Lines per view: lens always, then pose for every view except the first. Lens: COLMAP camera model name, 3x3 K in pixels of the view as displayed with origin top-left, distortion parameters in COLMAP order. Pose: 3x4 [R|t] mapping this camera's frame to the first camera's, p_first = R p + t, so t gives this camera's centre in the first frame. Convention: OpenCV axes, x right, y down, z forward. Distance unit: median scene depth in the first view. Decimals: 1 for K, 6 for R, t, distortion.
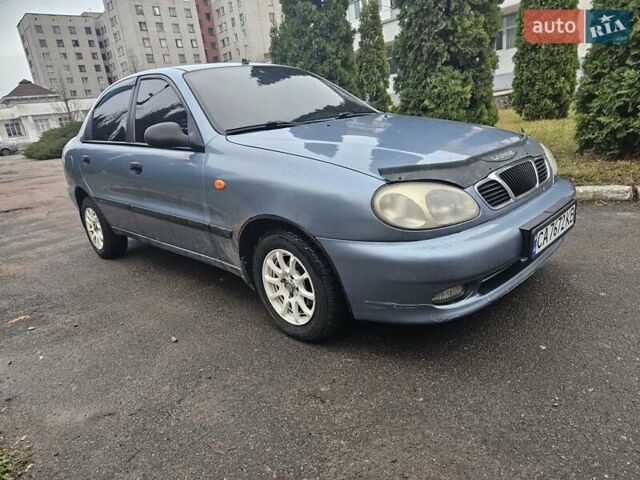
lens RADIAL K [[476.8, 0, 320.0], [0, 476.8, 240.0], [0, 0, 1]] dist [0.038726, -0.012415]
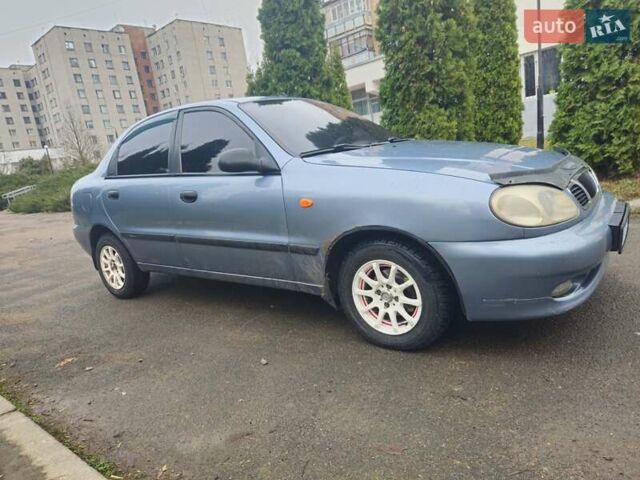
lens RADIAL K [[474.3, 0, 329.5], [0, 474.3, 229.4], [0, 0, 1]] dist [0.058969, -0.041899]
pose [[0.989294, -0.045586, 0.138637, -0.158394], [0.061046, 0.992123, -0.109387, 0.028801], [-0.132558, 0.116679, 0.984284, -0.002916]]
